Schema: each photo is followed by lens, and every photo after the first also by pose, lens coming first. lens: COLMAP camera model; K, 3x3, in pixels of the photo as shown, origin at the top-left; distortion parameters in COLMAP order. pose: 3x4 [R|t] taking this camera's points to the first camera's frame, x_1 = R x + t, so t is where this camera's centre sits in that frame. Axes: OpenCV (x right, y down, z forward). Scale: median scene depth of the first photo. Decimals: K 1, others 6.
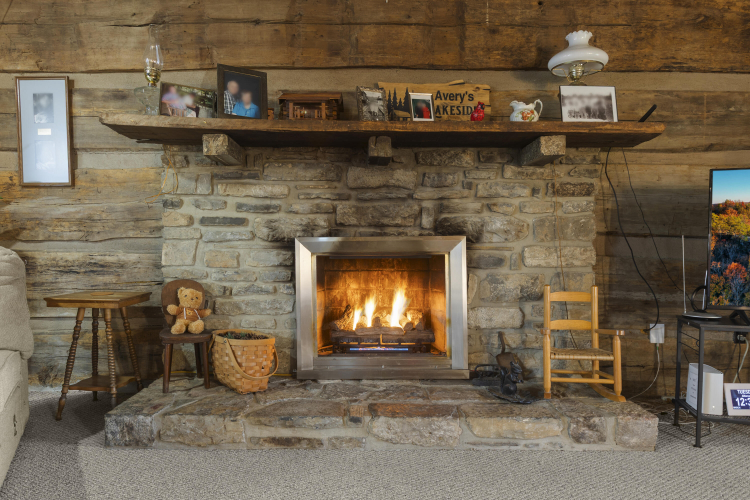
lens RADIAL K [[491.9, 0, 375.9], [0, 491.9, 271.4], [0, 0, 1]] dist [-0.008185, 0.000581]
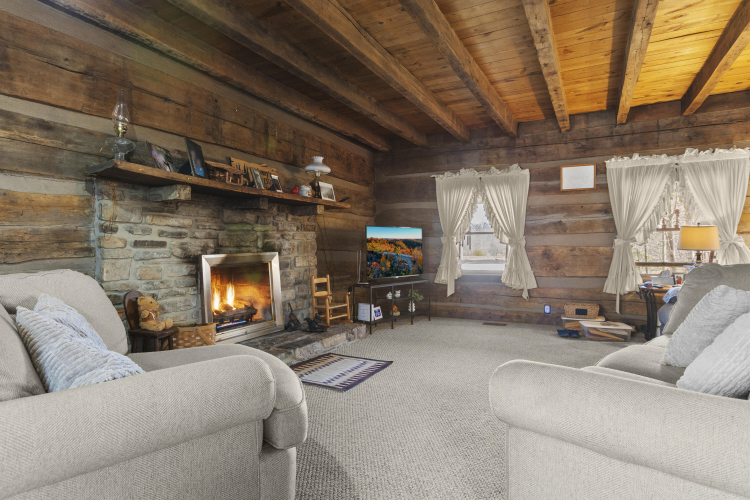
lens RADIAL K [[427.4, 0, 375.0], [0, 427.4, 250.0], [0, 0, 1]] dist [-0.000497, -0.000233]
pose [[0.464927, -0.013691, 0.885243, -1.039305], [0.051368, 0.998613, -0.011534, -0.041905], [-0.883858, 0.050836, 0.464985, -0.055483]]
